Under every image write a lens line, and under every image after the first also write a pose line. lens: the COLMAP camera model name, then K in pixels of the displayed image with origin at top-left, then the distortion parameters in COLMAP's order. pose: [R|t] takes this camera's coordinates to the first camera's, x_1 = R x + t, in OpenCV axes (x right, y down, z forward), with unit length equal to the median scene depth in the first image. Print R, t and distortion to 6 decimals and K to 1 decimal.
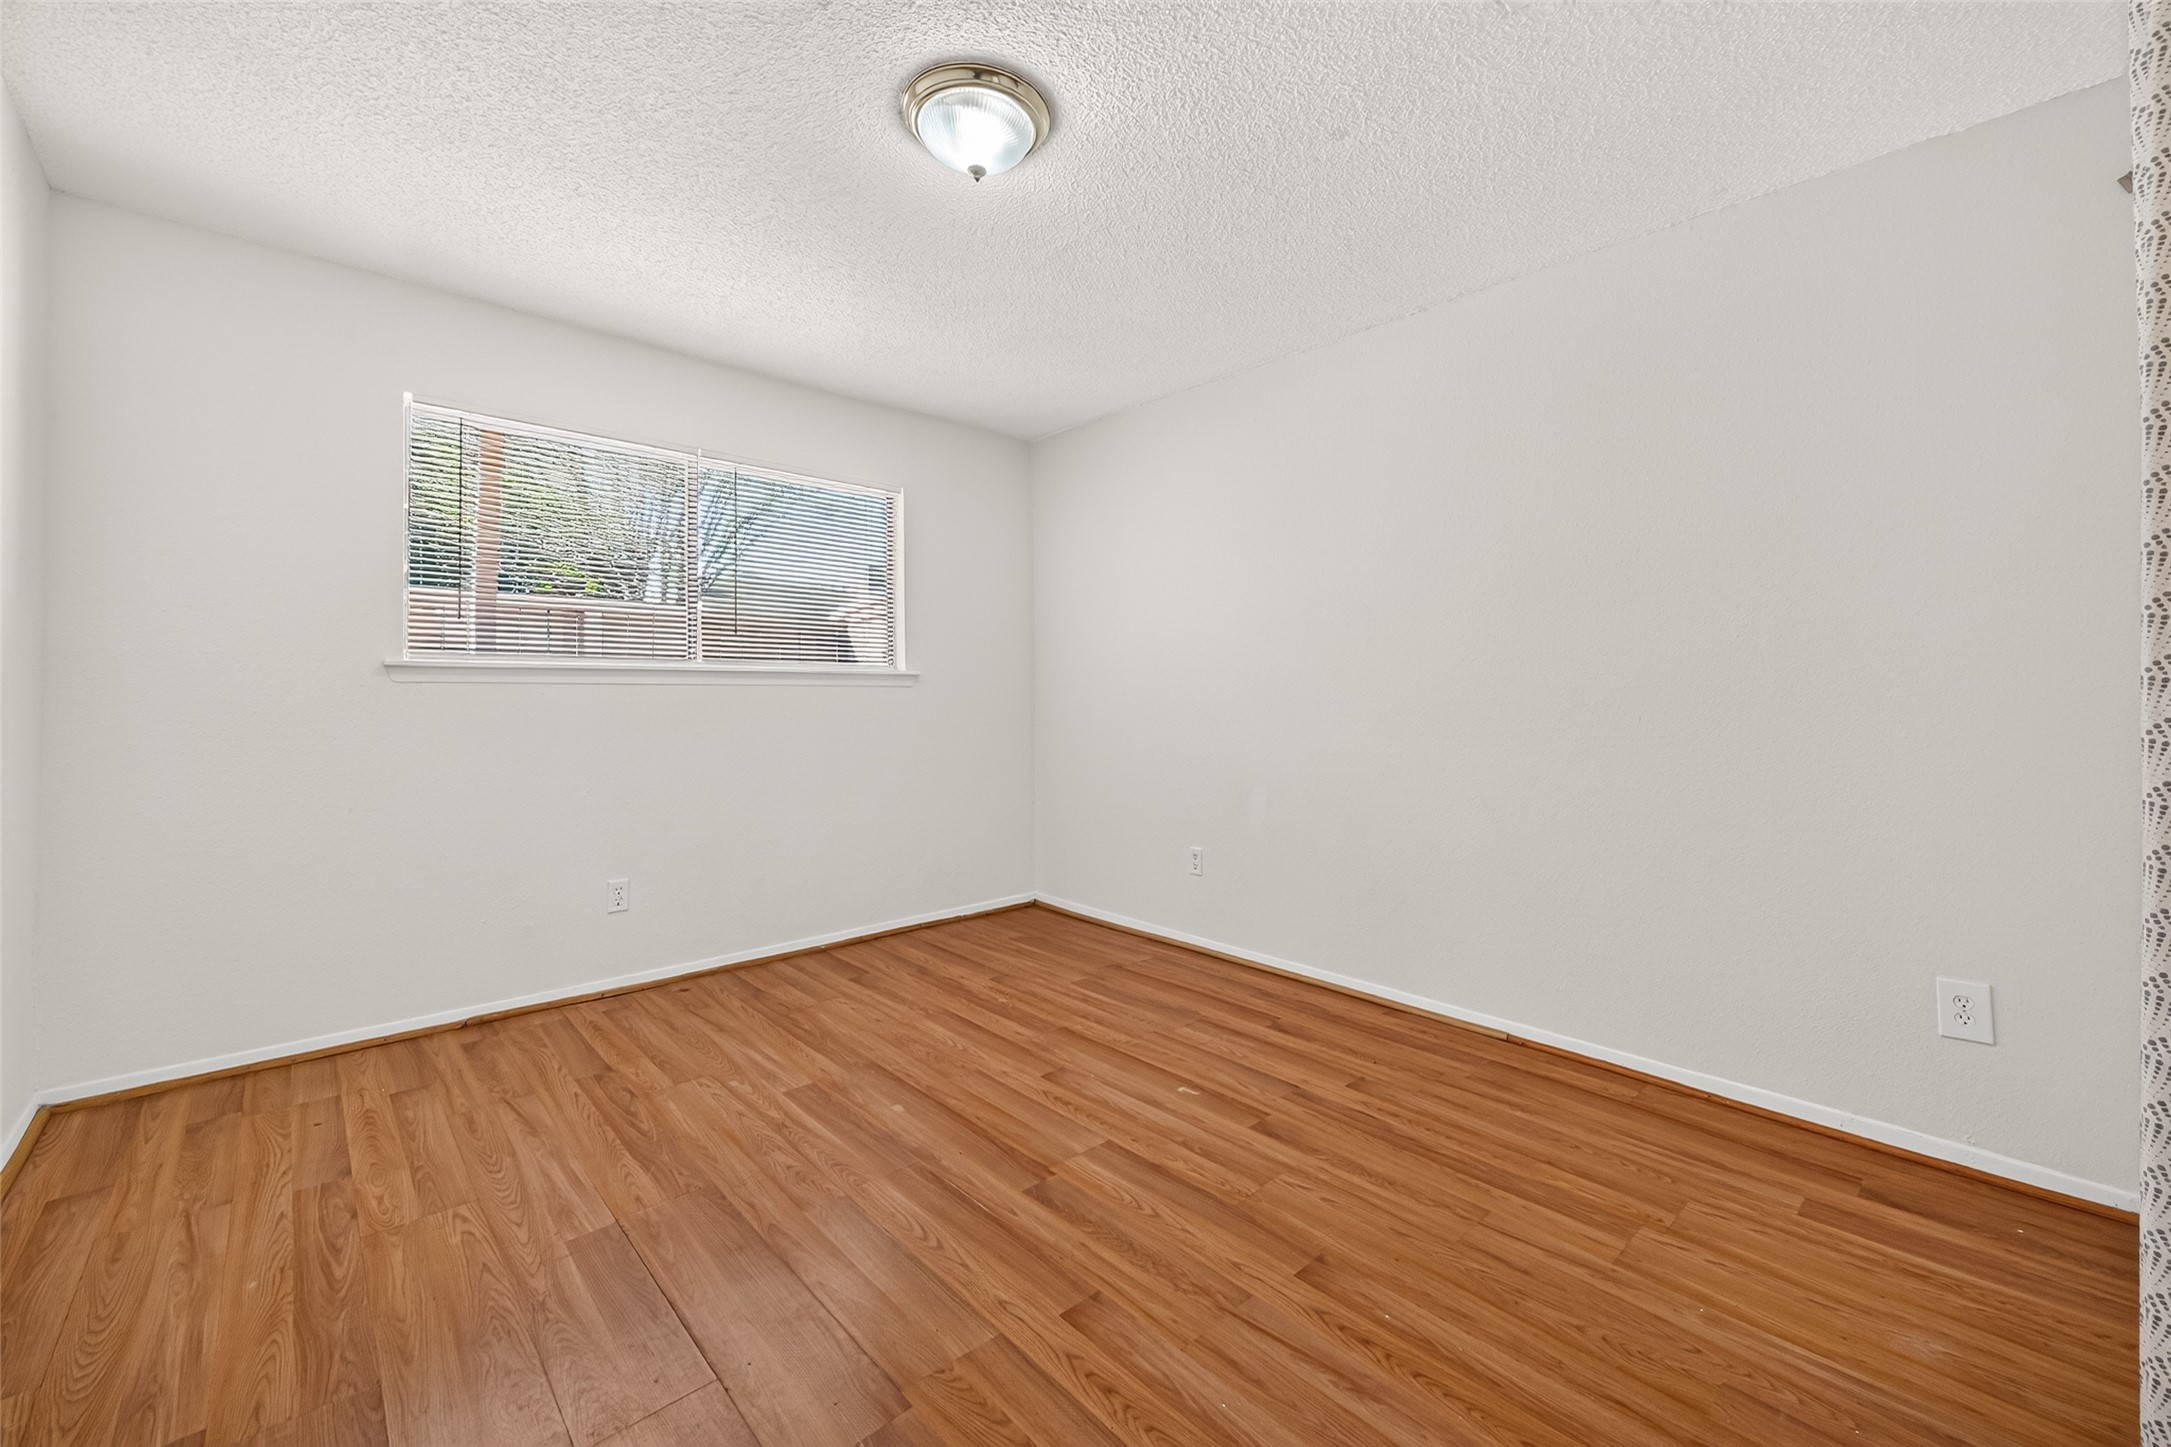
lens RADIAL K [[848.5, 0, 1085.5], [0, 848.5, 723.5], [0, 0, 1]] dist [0.002839, -0.000103]
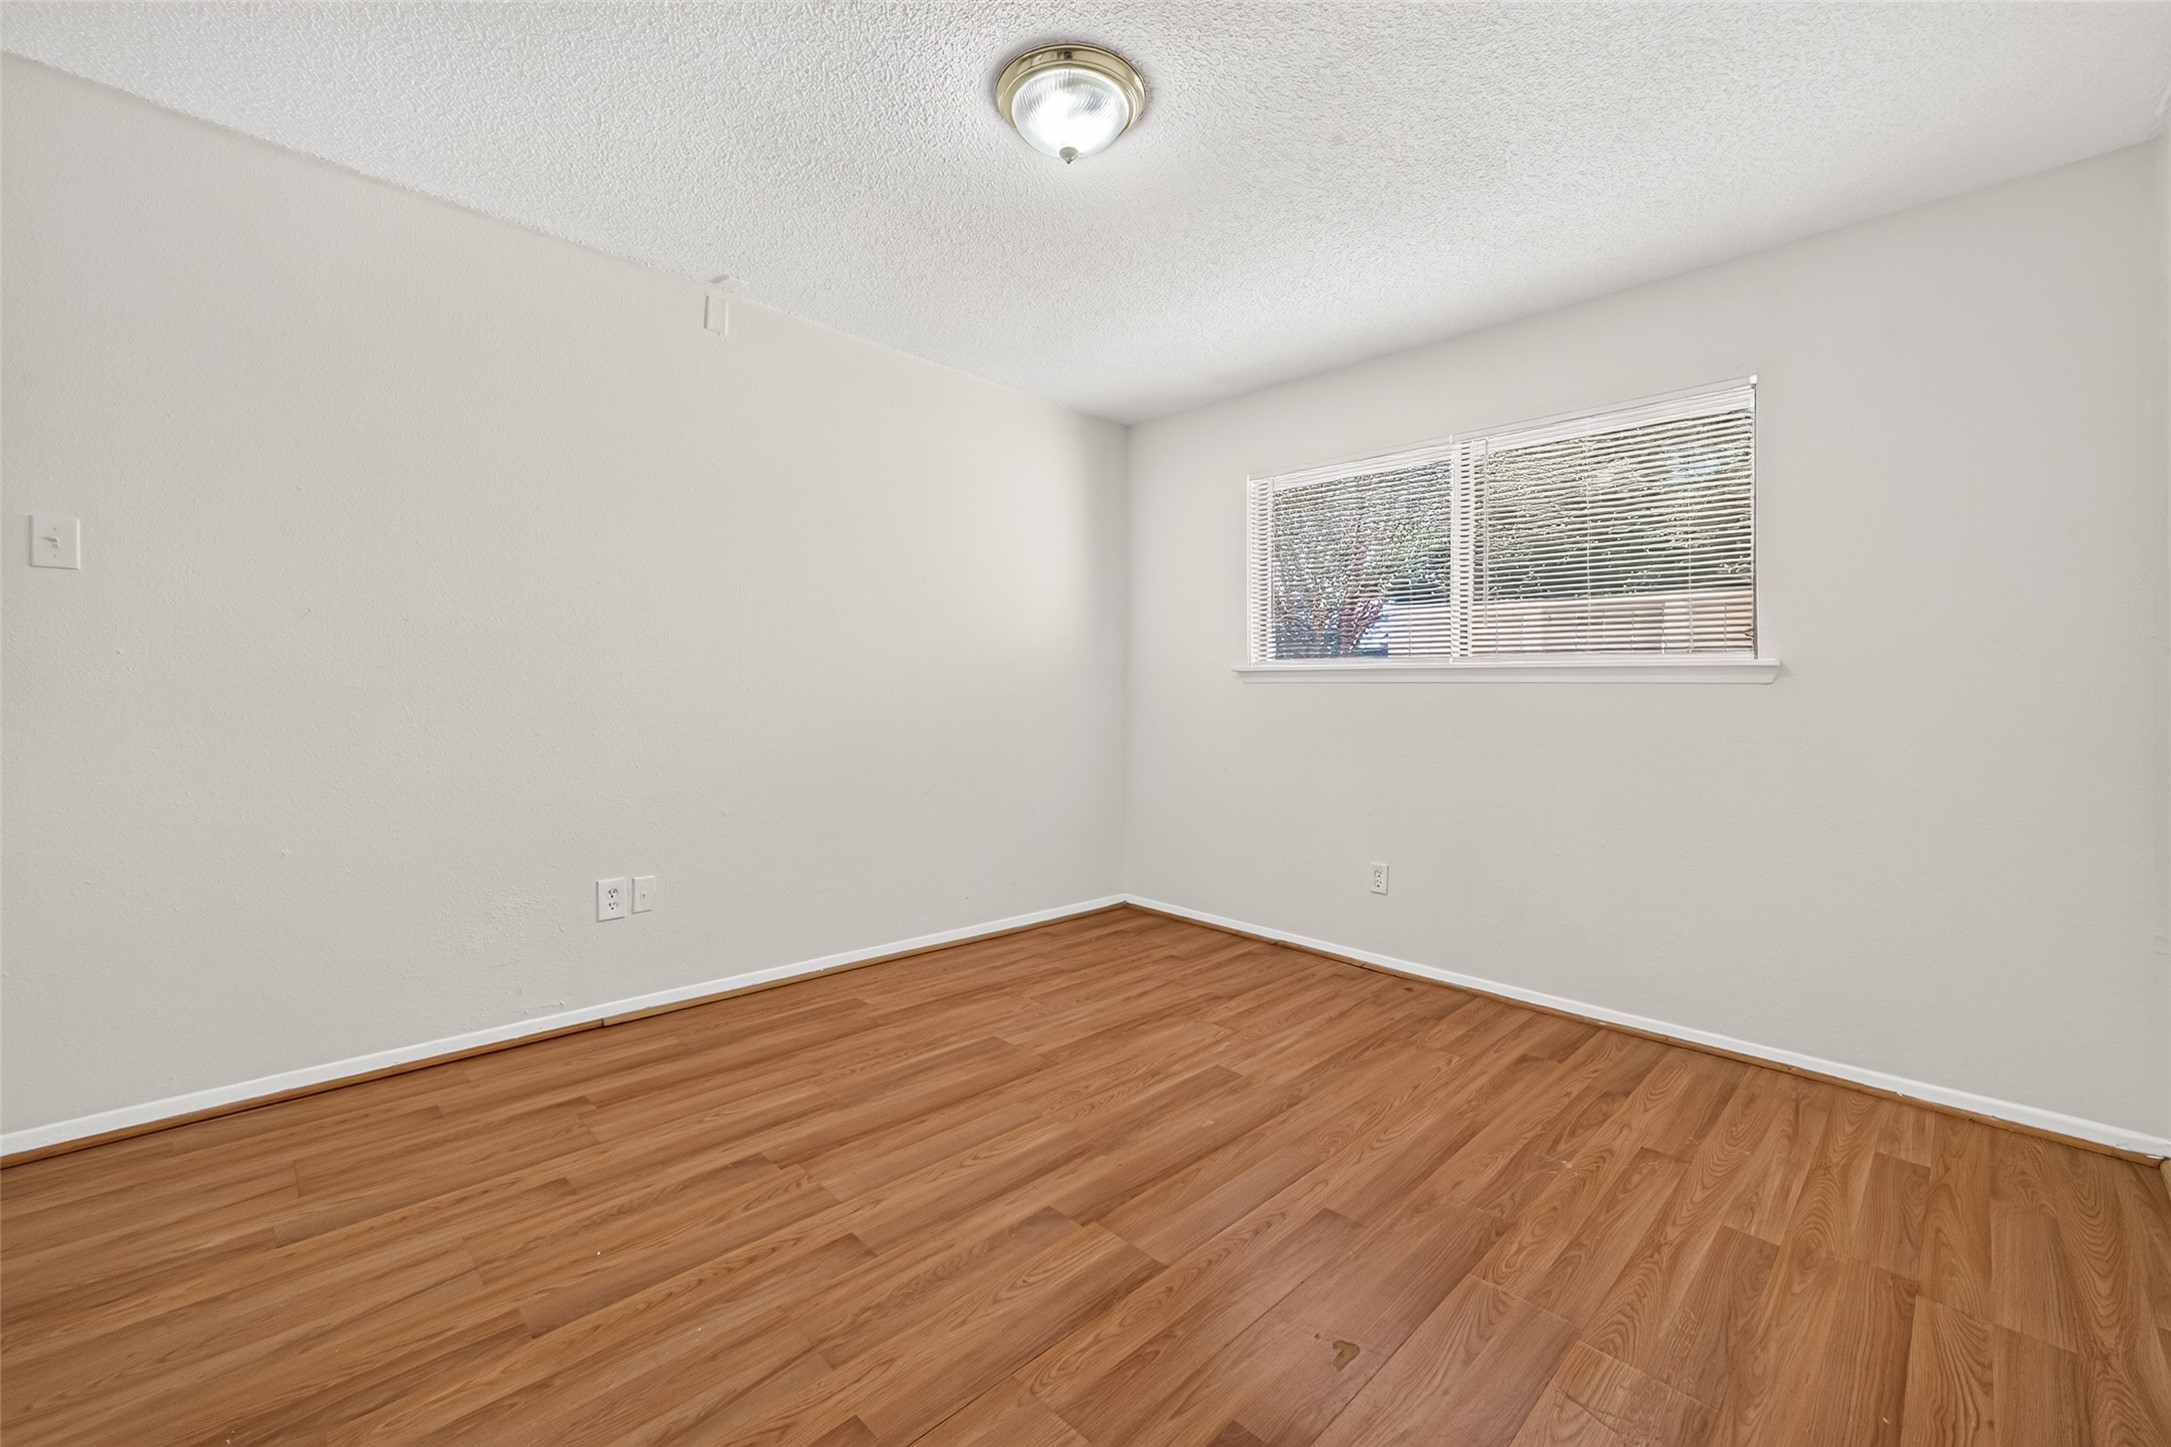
lens RADIAL K [[880.2, 0, 1114.0], [0, 880.2, 720.4], [0, 0, 1]] dist [0.002265, 0.000060]
pose [[0.056277, 0.033972, -0.997837, 0.697749], [-0.049768, 0.998274, 0.031180, -0.020296], [0.997174, 0.047906, 0.057870, 0.770366]]
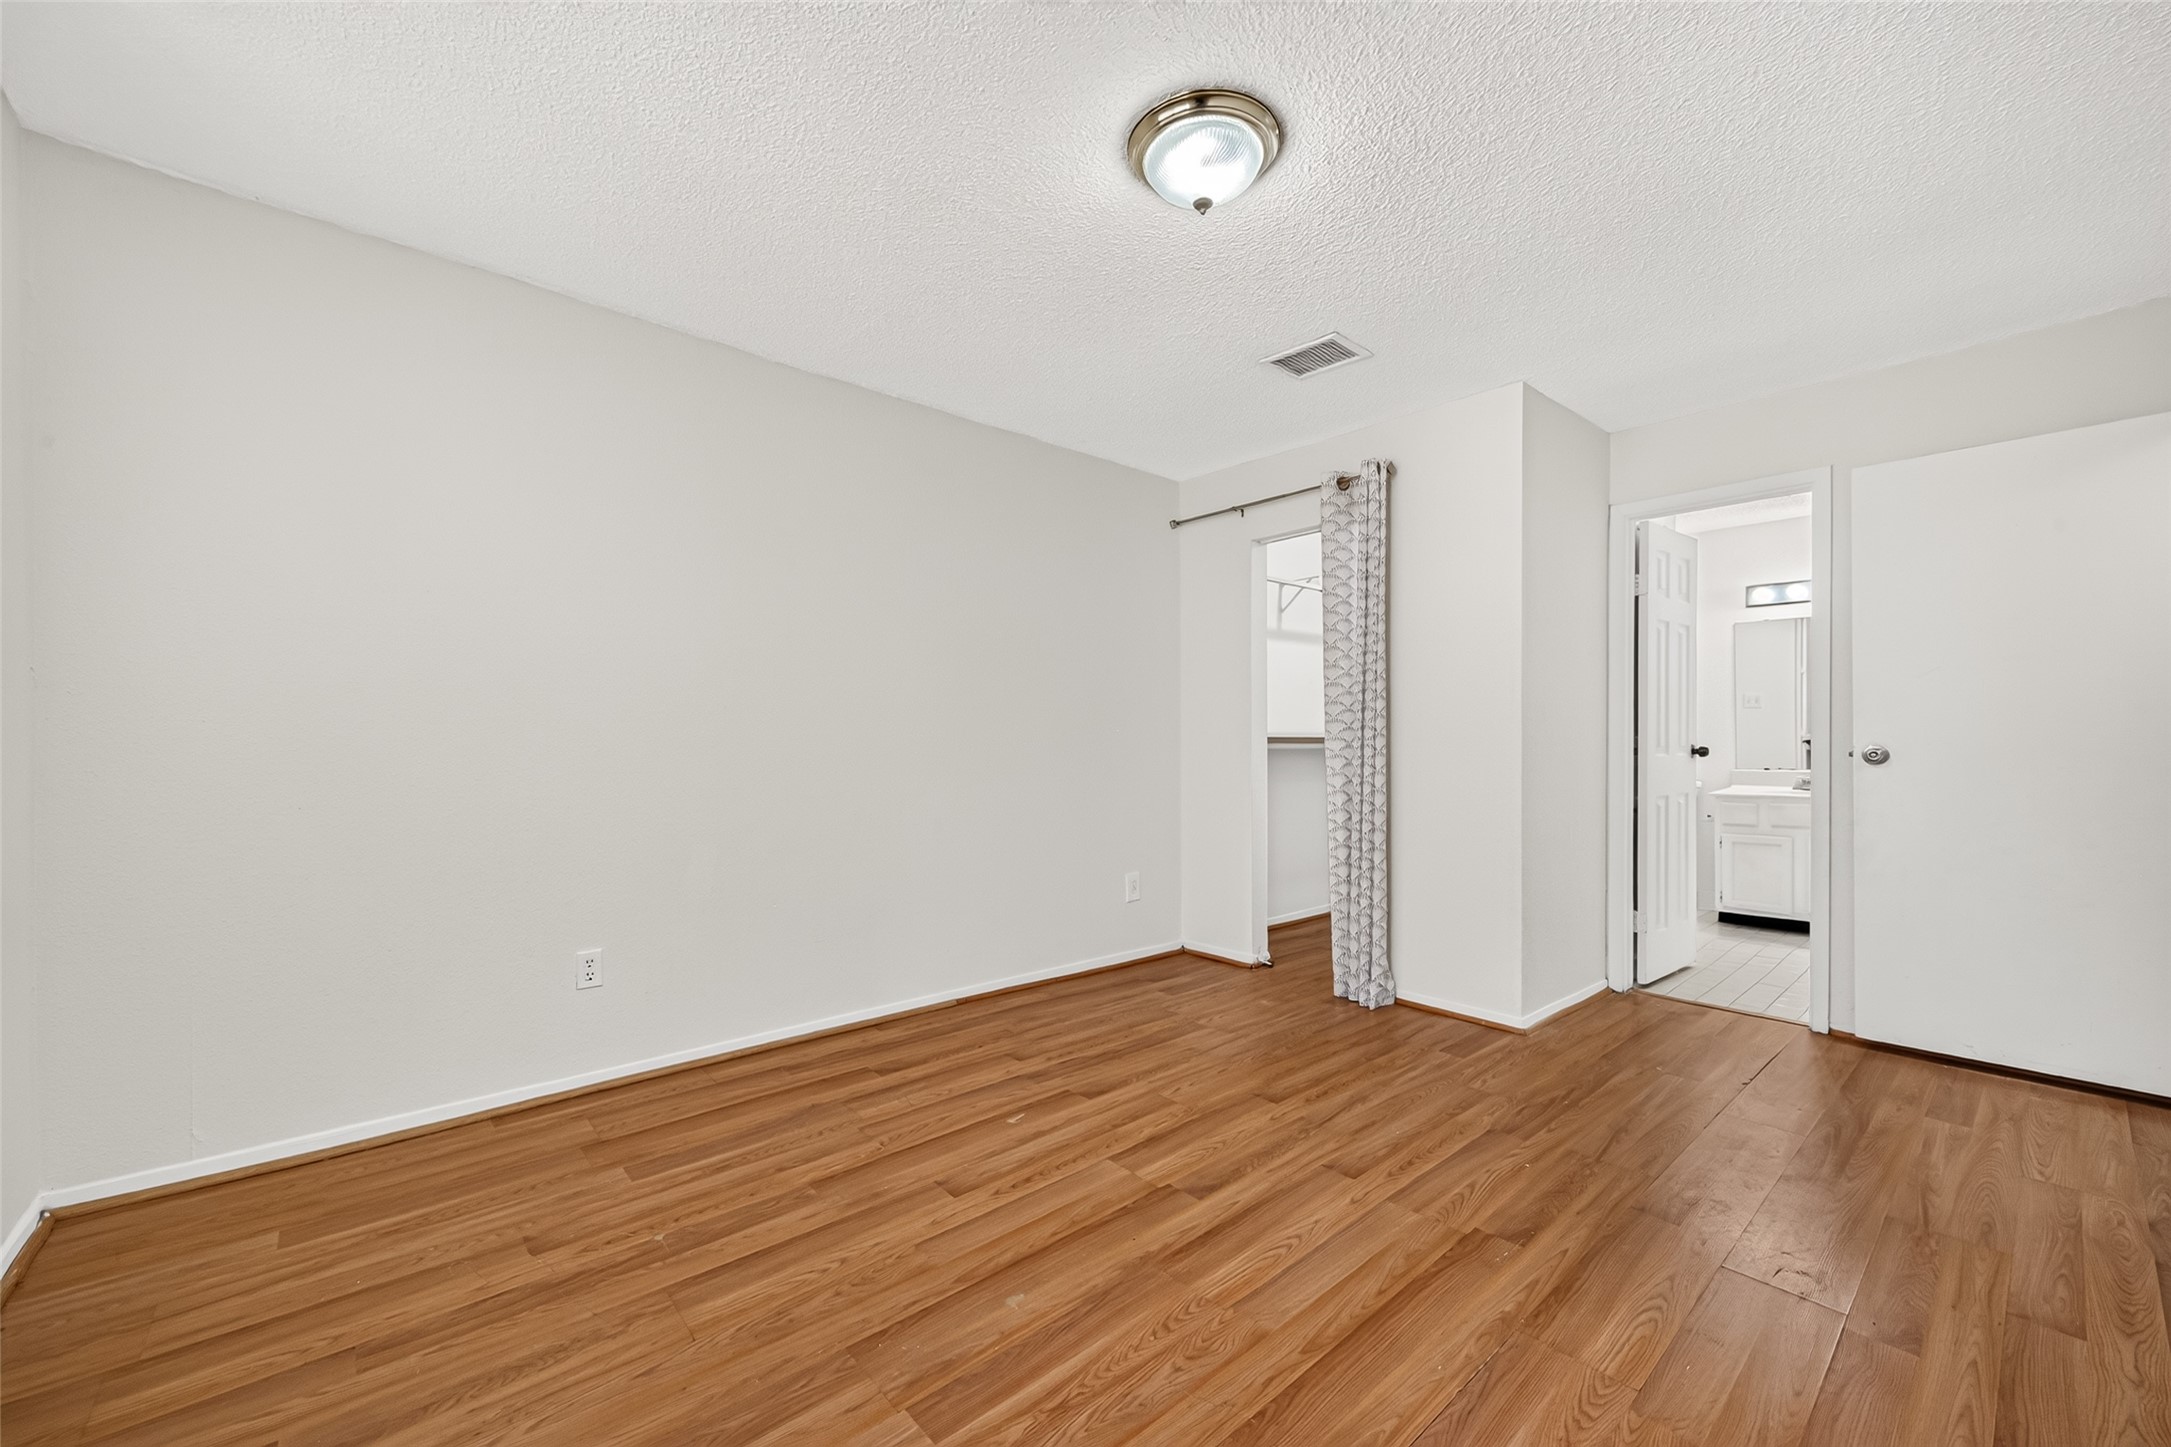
lens RADIAL K [[848.5, 0, 1085.5], [0, 848.5, 723.5], [0, 0, 1]] dist [0.002839, -0.000103]
pose [[0.042435, 0.013914, 0.999002, -0.905309], [0.034494, 0.999287, -0.015383, -0.031308], [-0.998504, 0.035112, 0.041925, 0.840109]]
